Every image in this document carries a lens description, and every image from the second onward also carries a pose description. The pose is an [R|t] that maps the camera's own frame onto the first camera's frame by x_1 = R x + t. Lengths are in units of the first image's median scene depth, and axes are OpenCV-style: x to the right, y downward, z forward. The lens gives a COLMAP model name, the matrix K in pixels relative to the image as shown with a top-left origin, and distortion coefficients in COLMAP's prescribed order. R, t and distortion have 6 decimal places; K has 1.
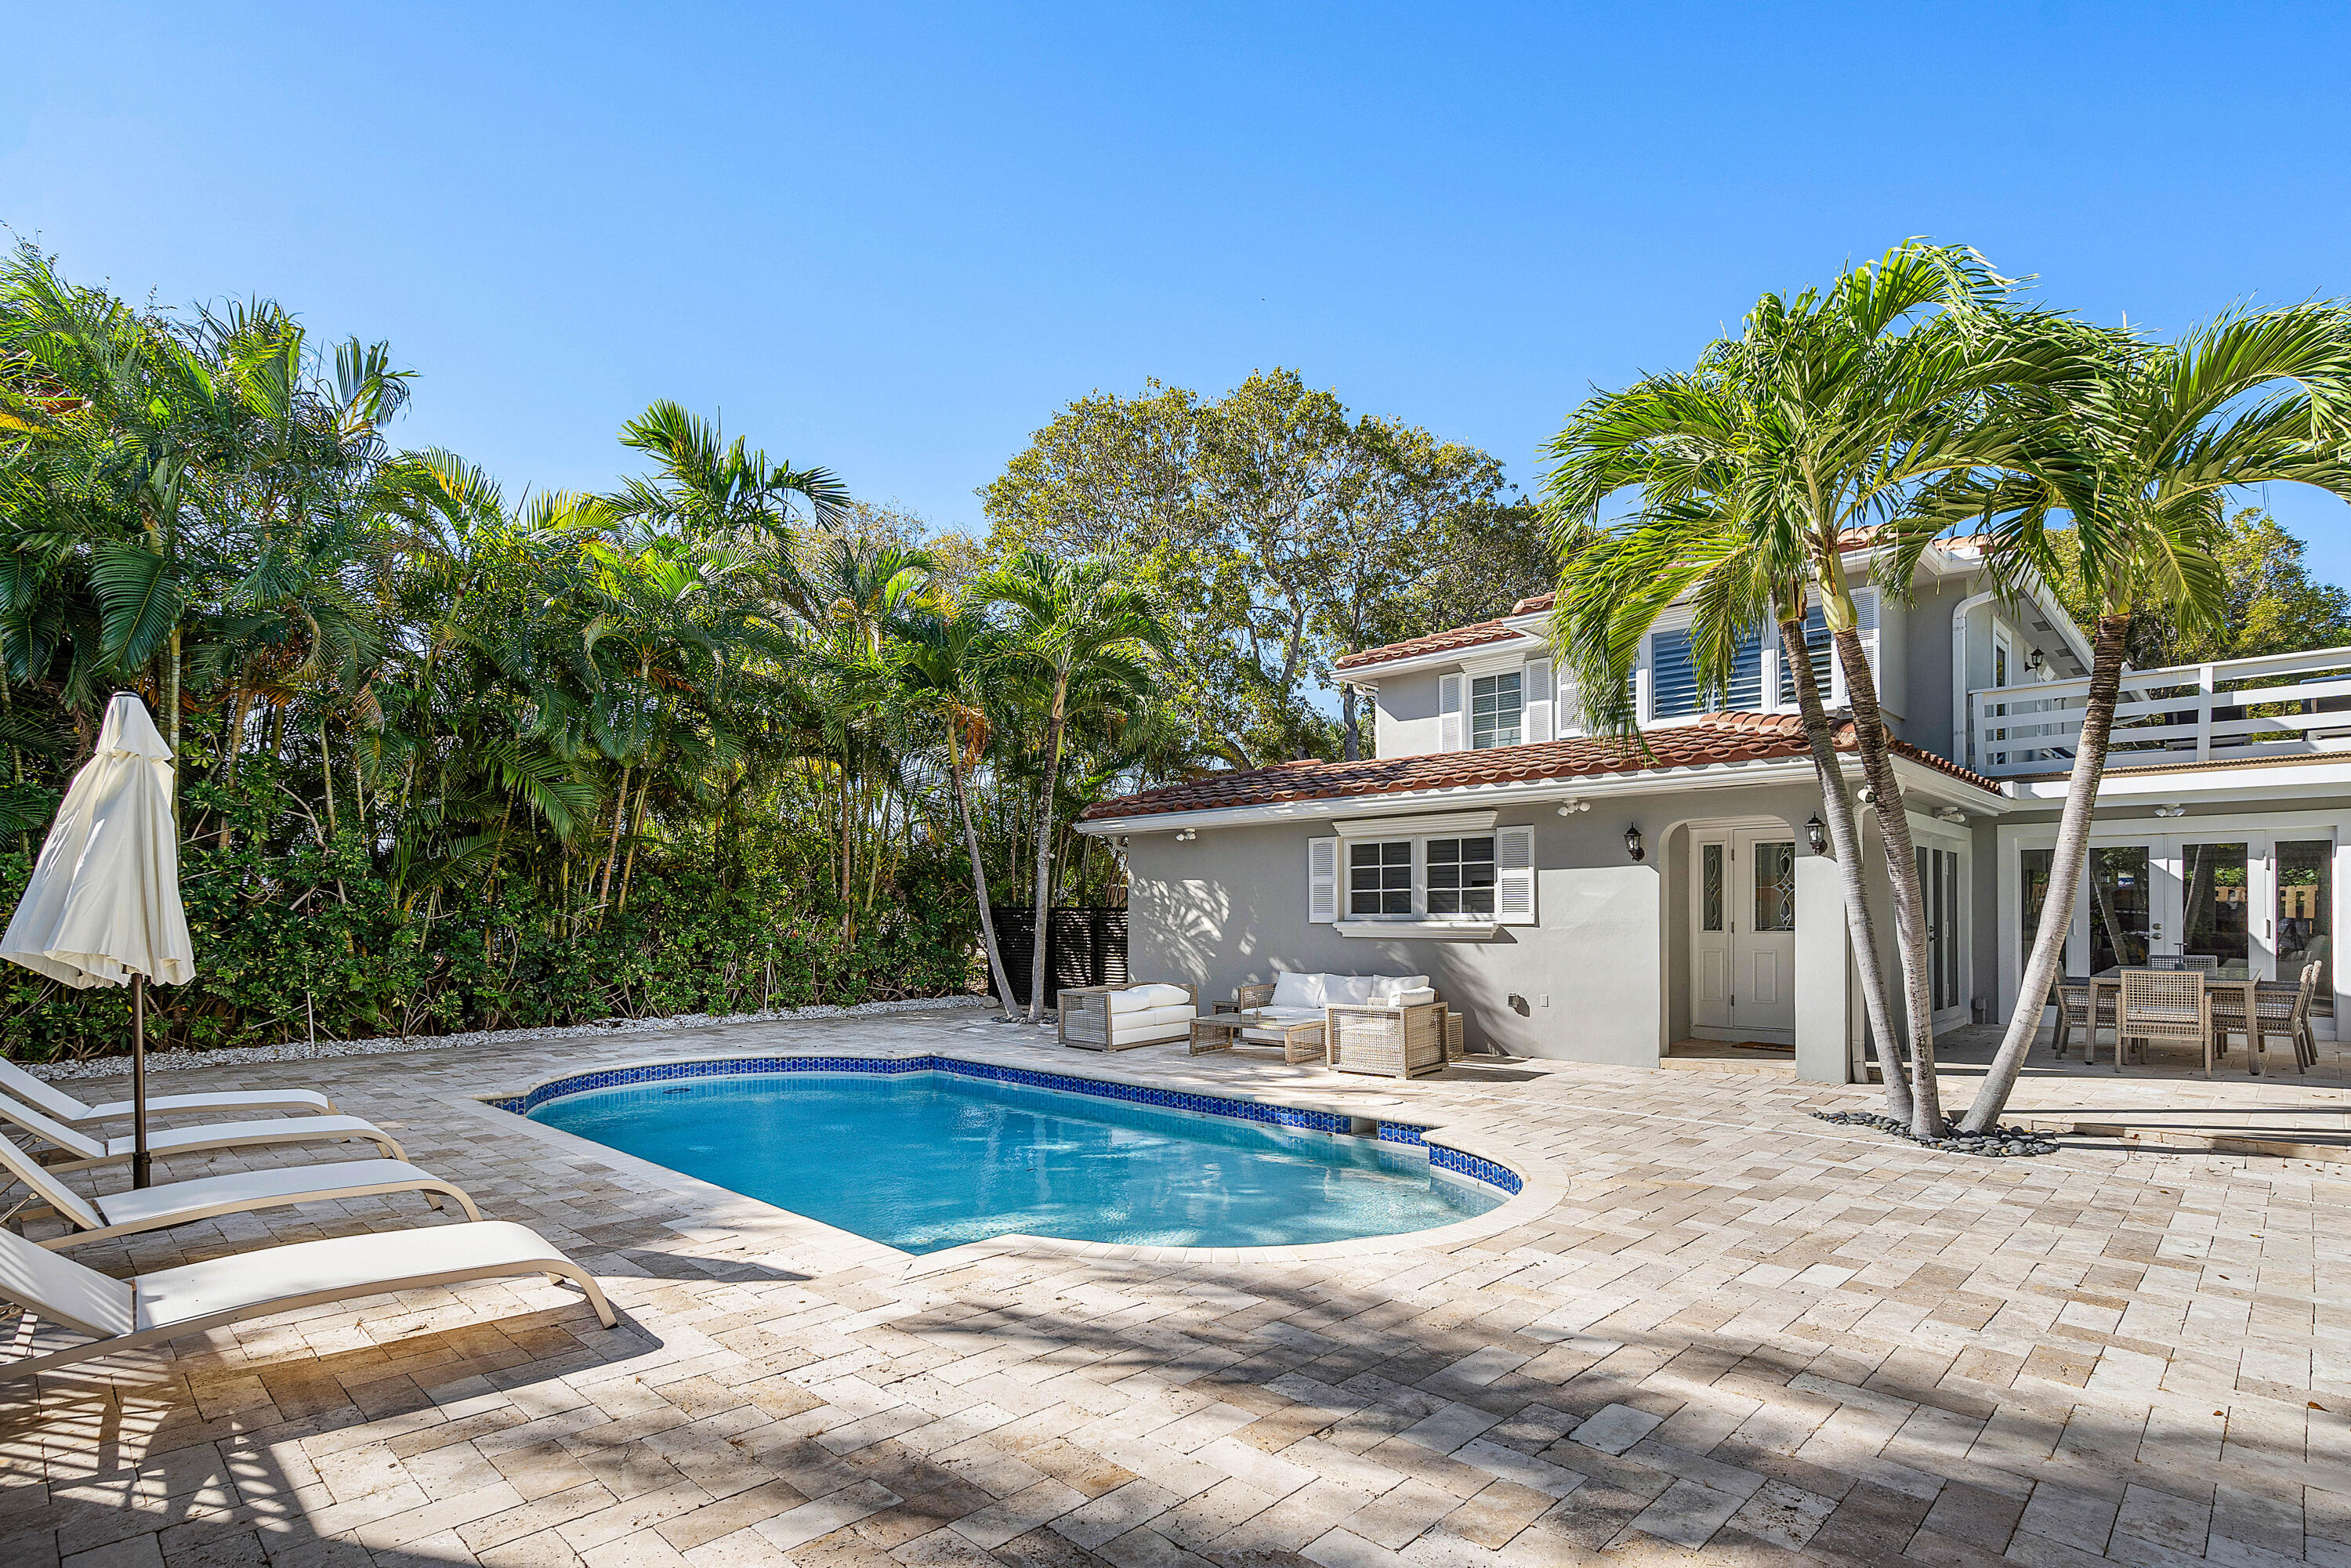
lens RADIAL K [[1106.7, 0, 1172.7], [0, 1106.7, 873.6], [0, 0, 1]] dist [-0.002870, 0.000221]
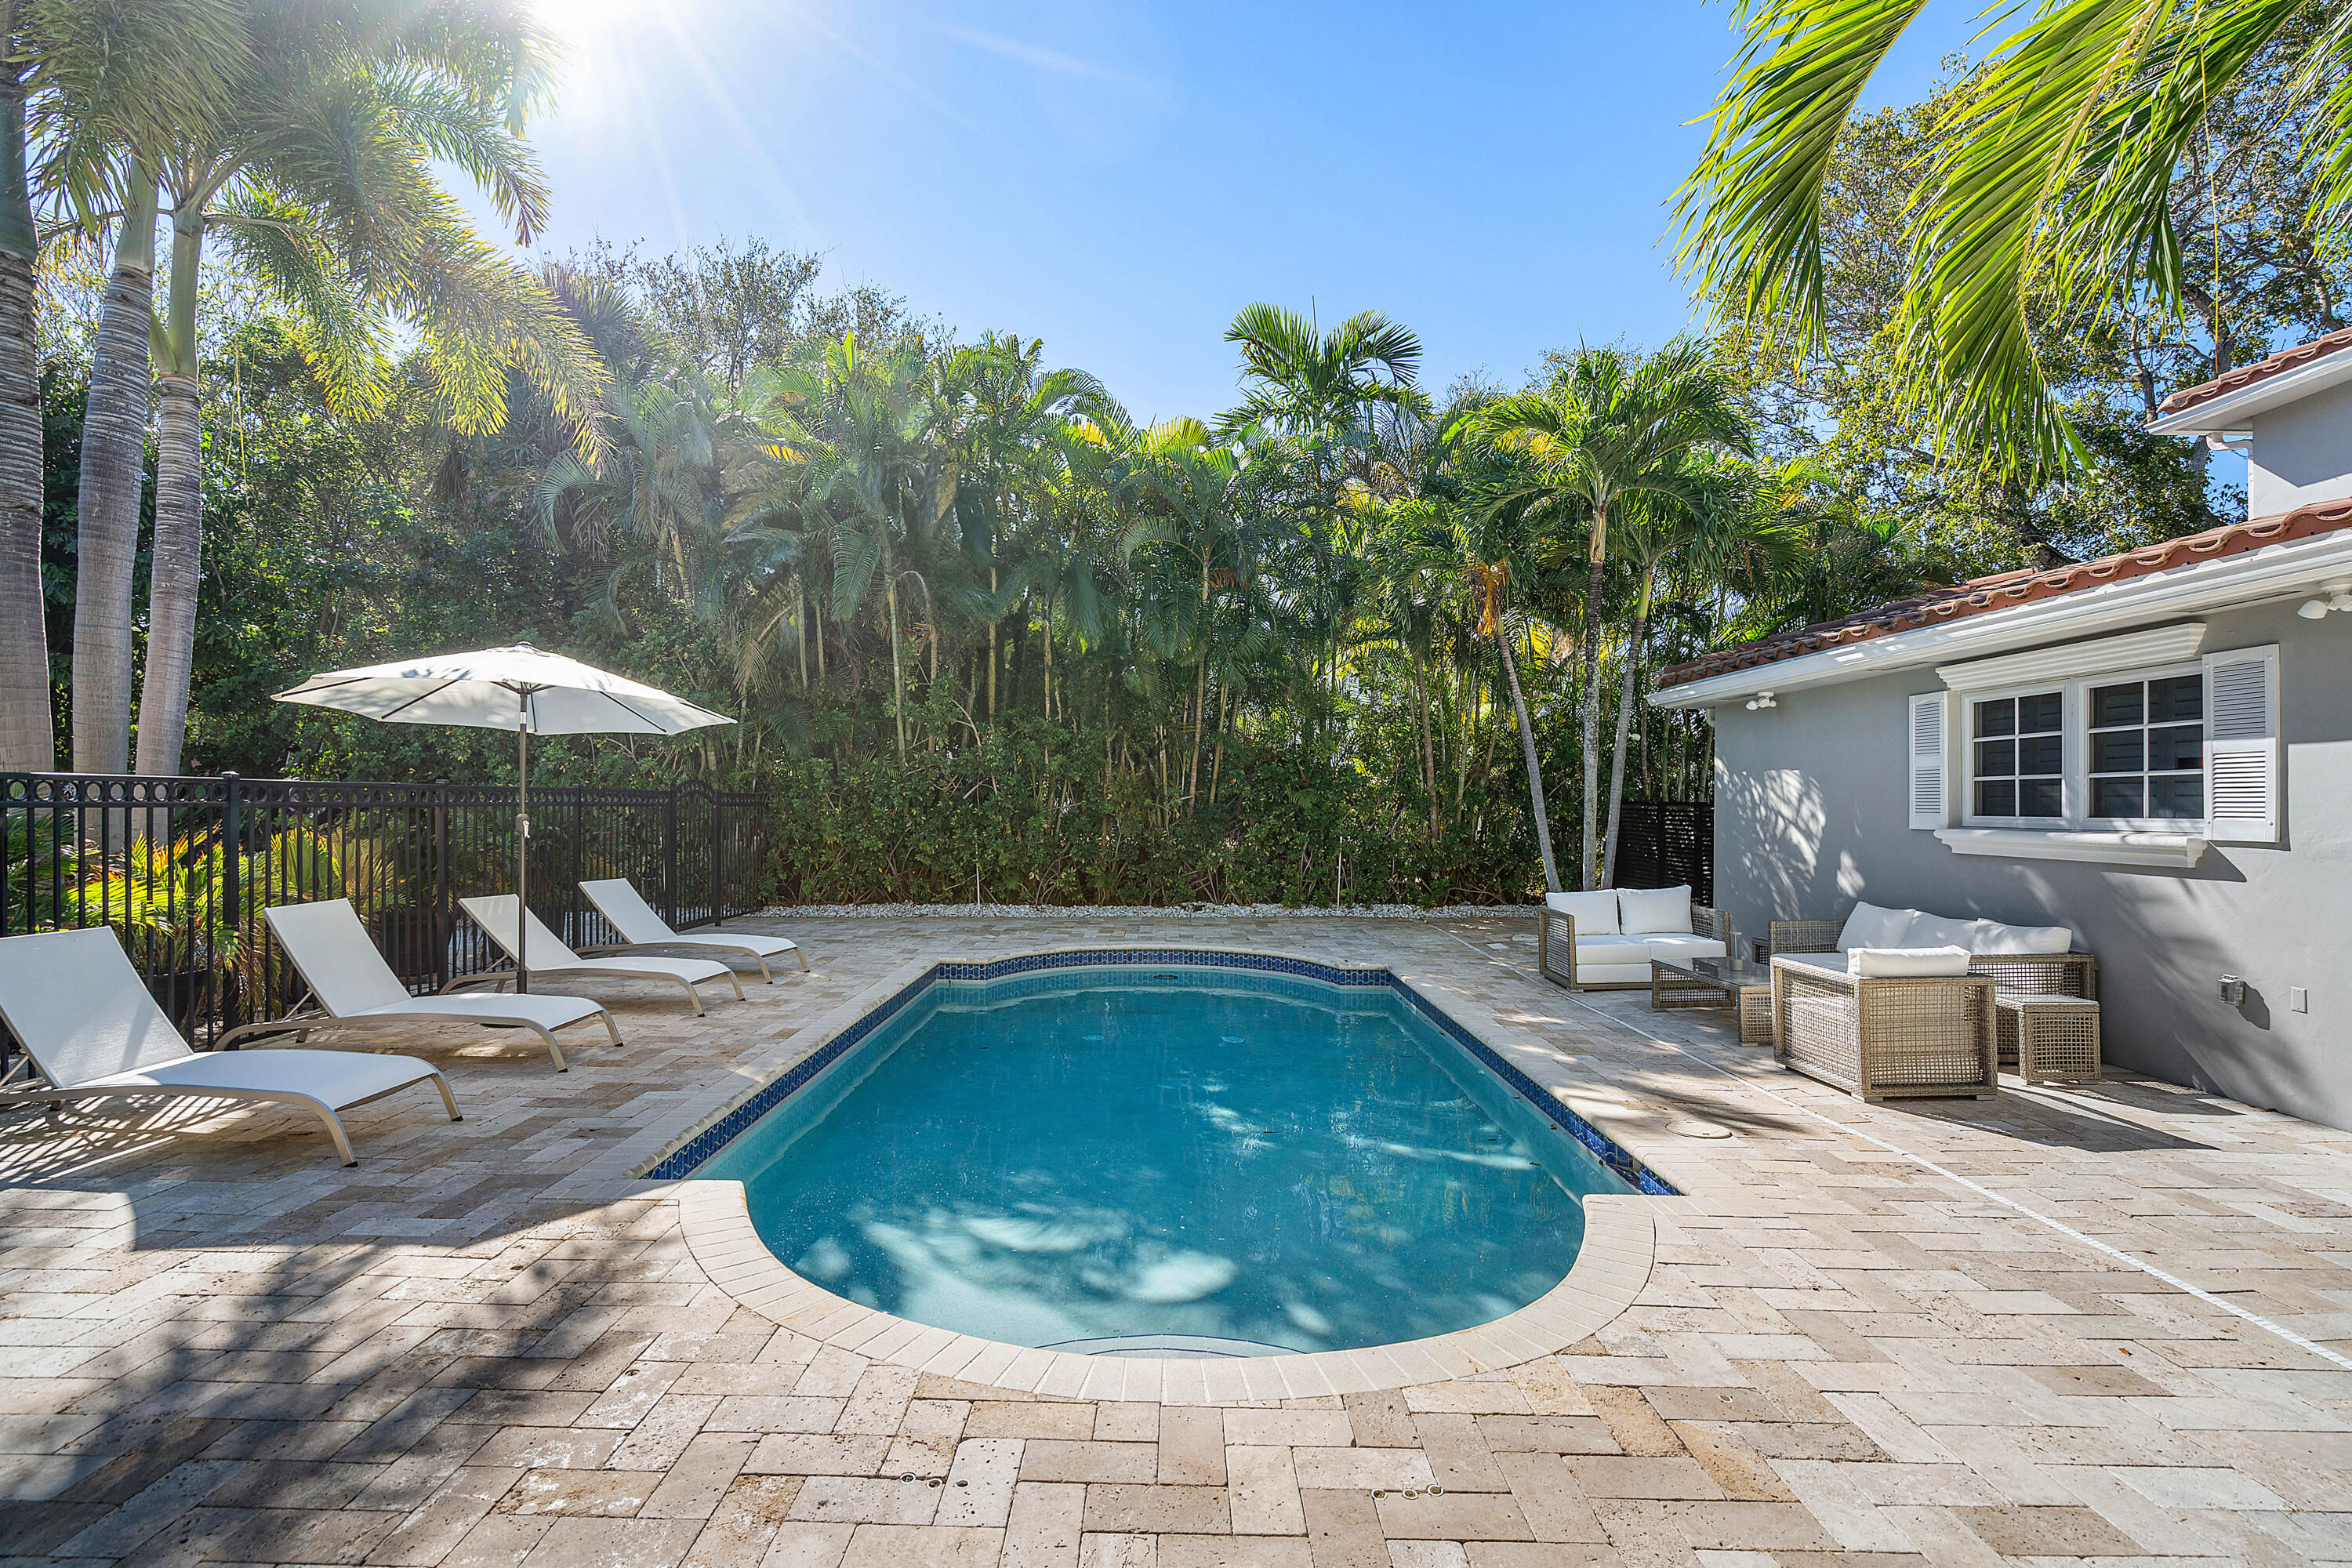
lens RADIAL K [[1120.8, 0, 1176.0], [0, 1120.8, 784.0], [0, 0, 1]] dist [-0.002135, 0.001075]
pose [[0.712105, -0.002859, -0.702067, 0.287795], [0.014607, 0.999836, 0.010743, 0.005567], [0.701921, -0.017905, 0.712030, 0.258056]]
